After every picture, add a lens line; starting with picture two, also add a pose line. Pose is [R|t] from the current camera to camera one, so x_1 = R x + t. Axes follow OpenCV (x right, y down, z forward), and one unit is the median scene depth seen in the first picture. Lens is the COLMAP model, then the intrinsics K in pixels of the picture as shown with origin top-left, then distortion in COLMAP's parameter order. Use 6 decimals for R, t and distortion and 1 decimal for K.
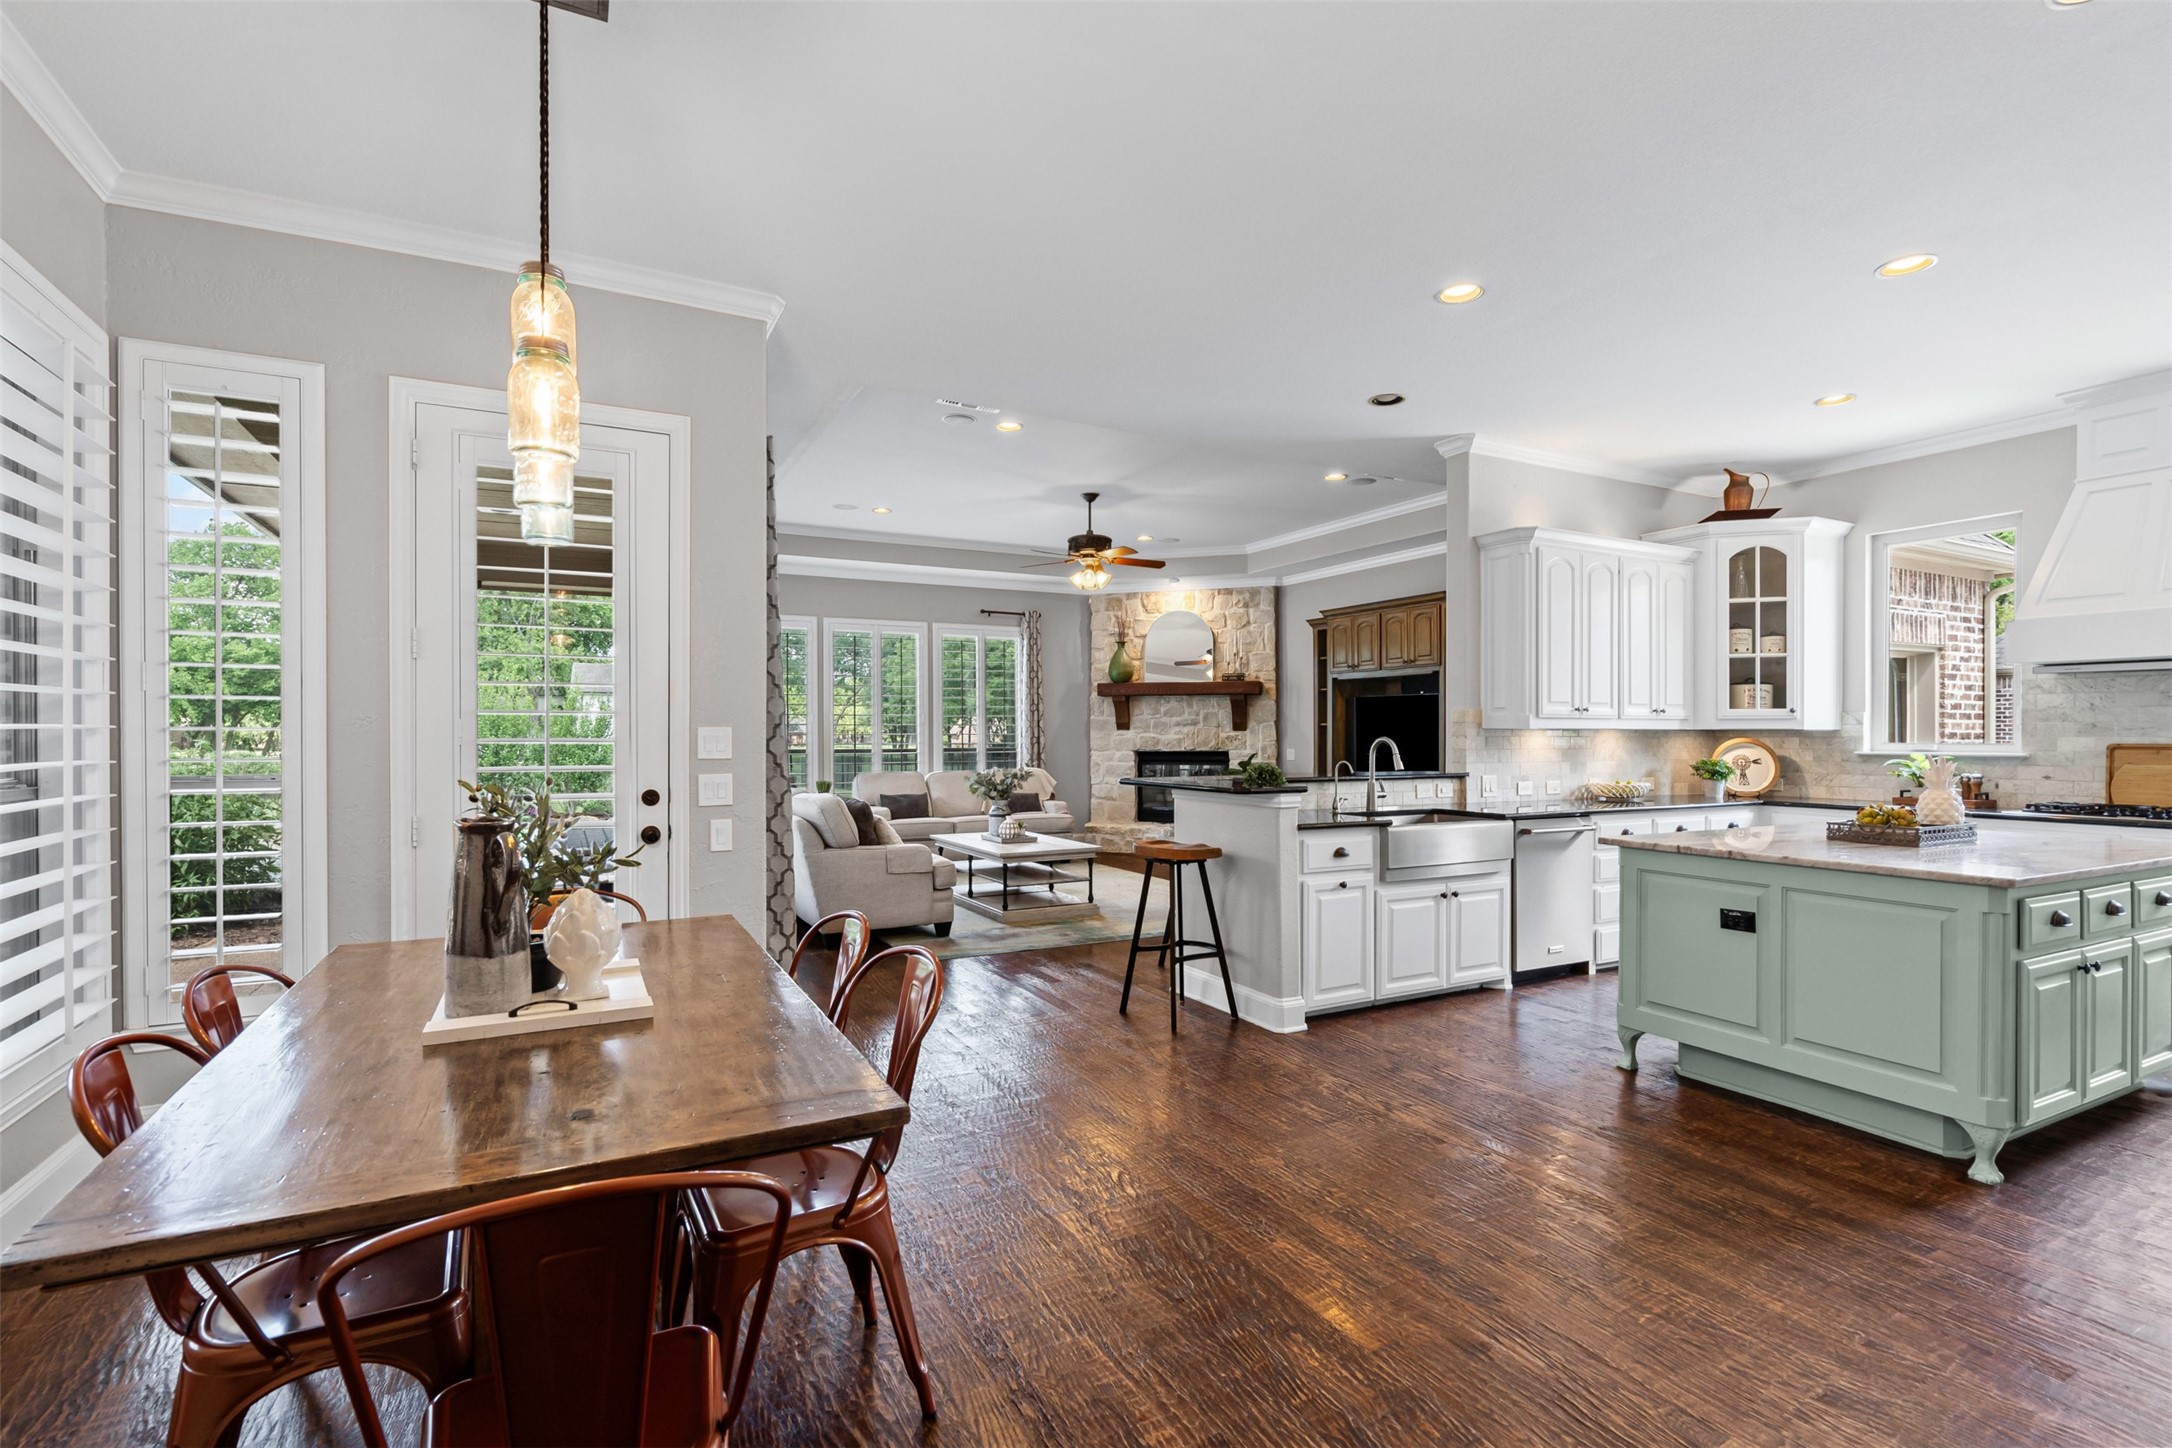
lens RADIAL K [[994.9, 0, 1078.8], [0, 994.9, 735.1], [0, 0, 1]] dist [0.000110, 0.003340]
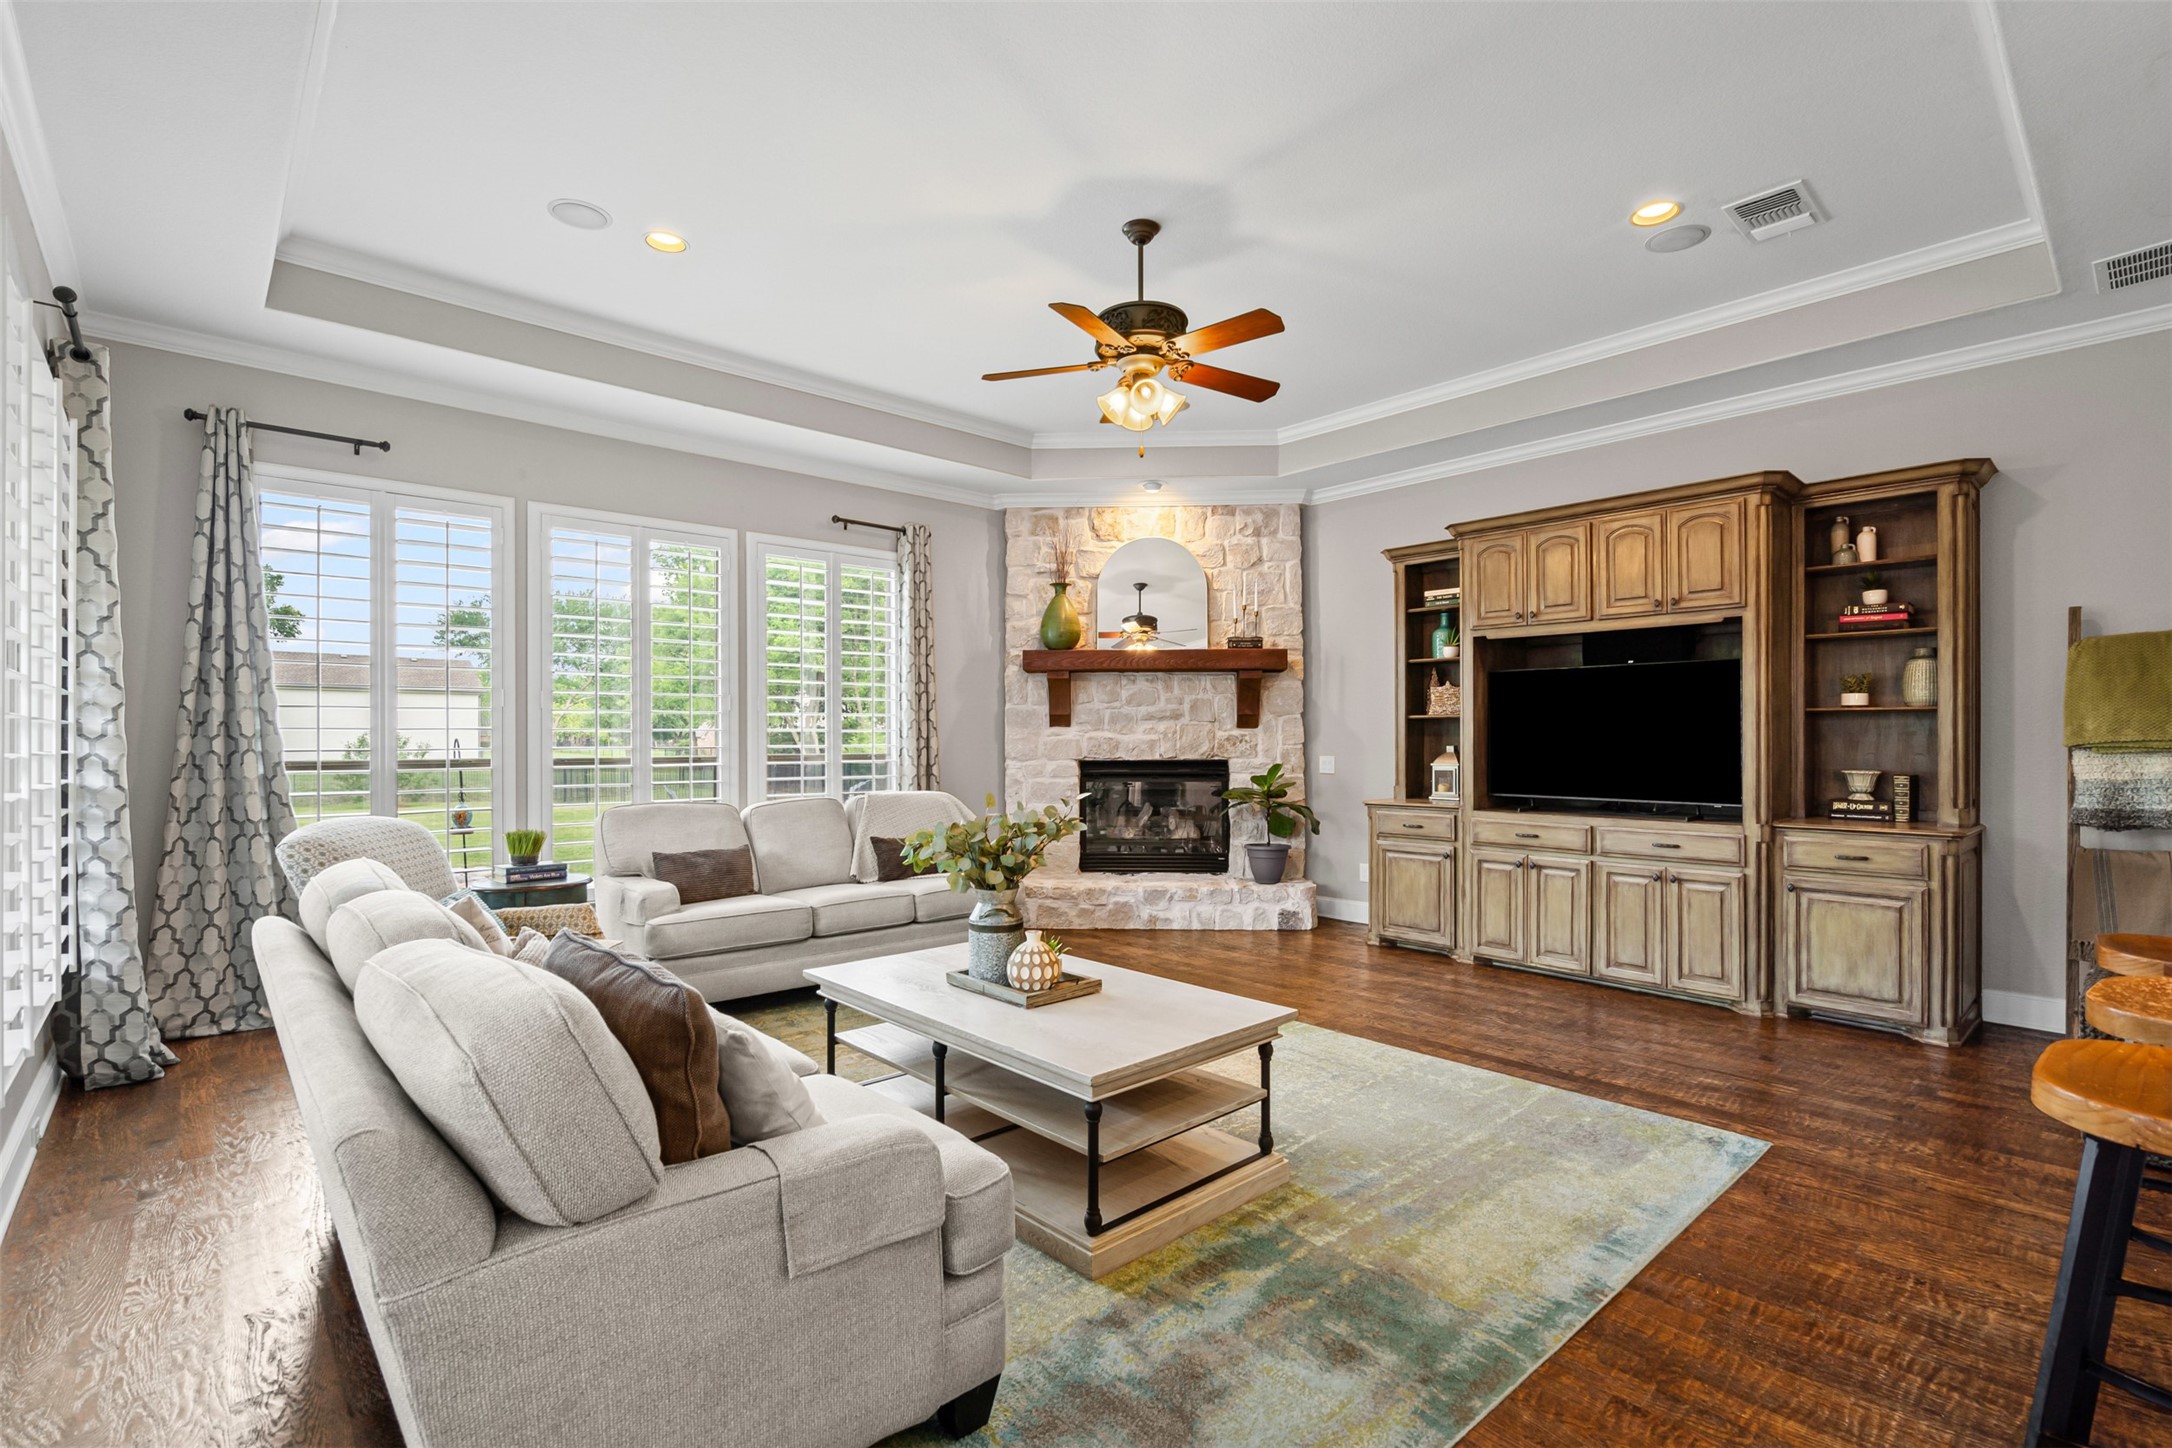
lens RADIAL K [[994.9, 0, 1074.3], [0, 994.9, 734.2], [0, 0, 1]] dist [0.000110, 0.003340]
pose [[0.970753, 0.000246, 0.240080, -0.168504], [0.000778, 0.999991, -0.004170, 0.003746], [-0.240078, 0.004235, 0.970744, 0.688749]]
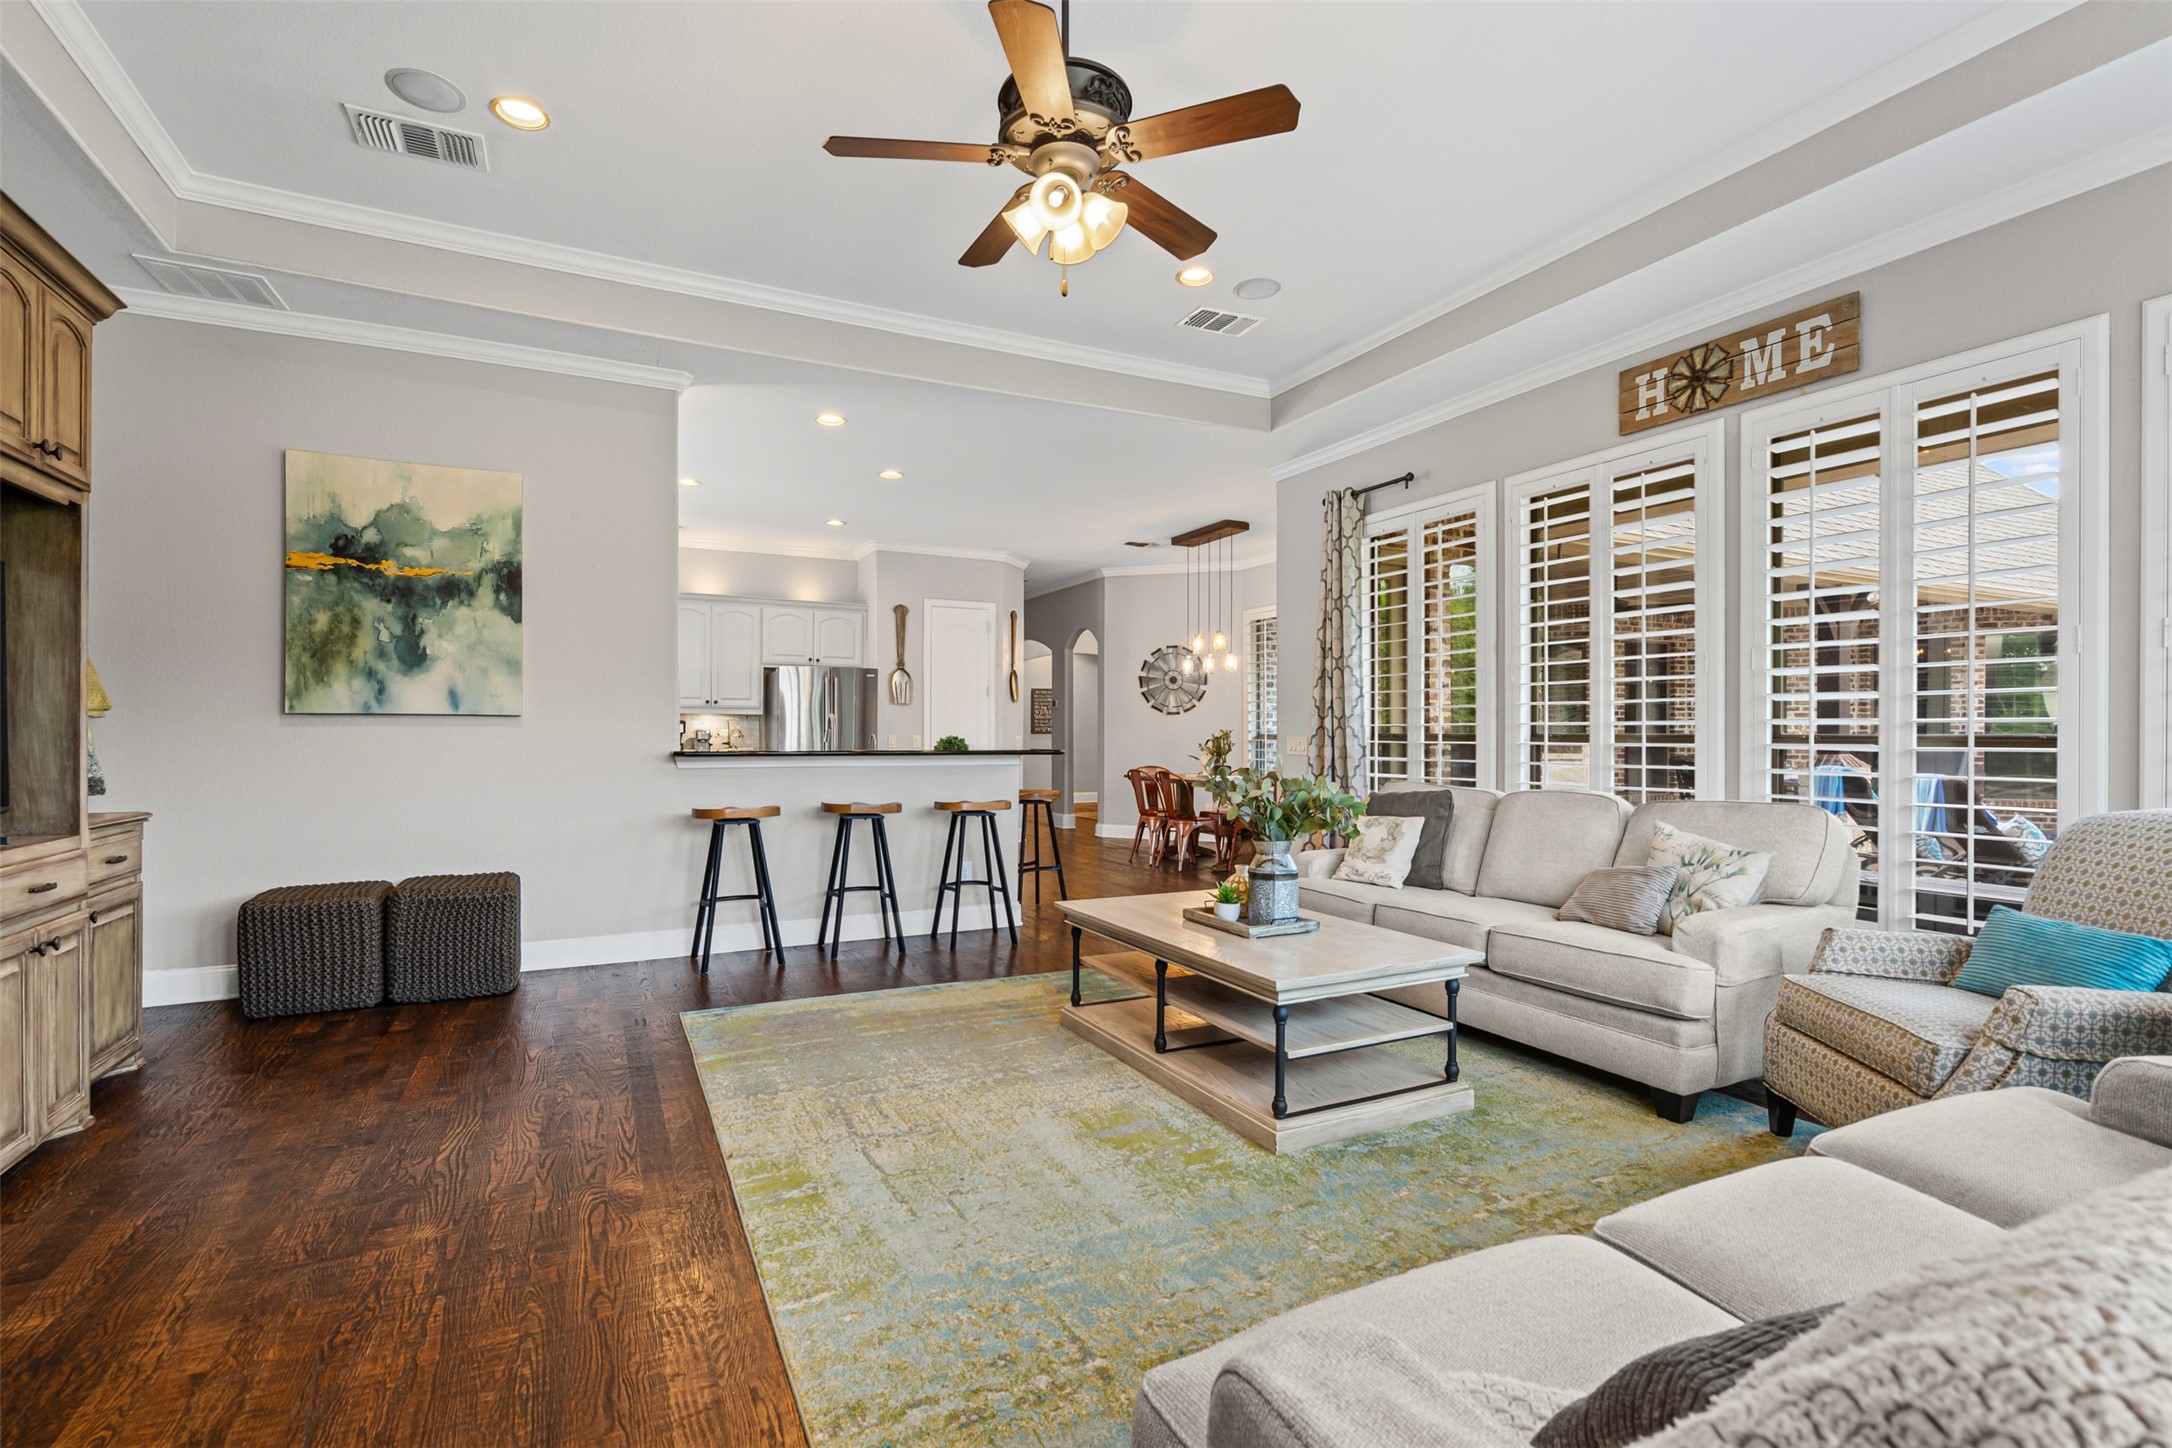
lens RADIAL K [[994.9, 0, 1084.0], [0, 994.9, 743.4], [0, 0, 1]] dist [0.000110, 0.003340]
pose [[-0.999483, -0.002261, 0.032061, -0.009634], [-0.001965, 0.999955, 0.009267, 0.017985], [-0.032080, 0.009200, -0.999443, 1.694175]]
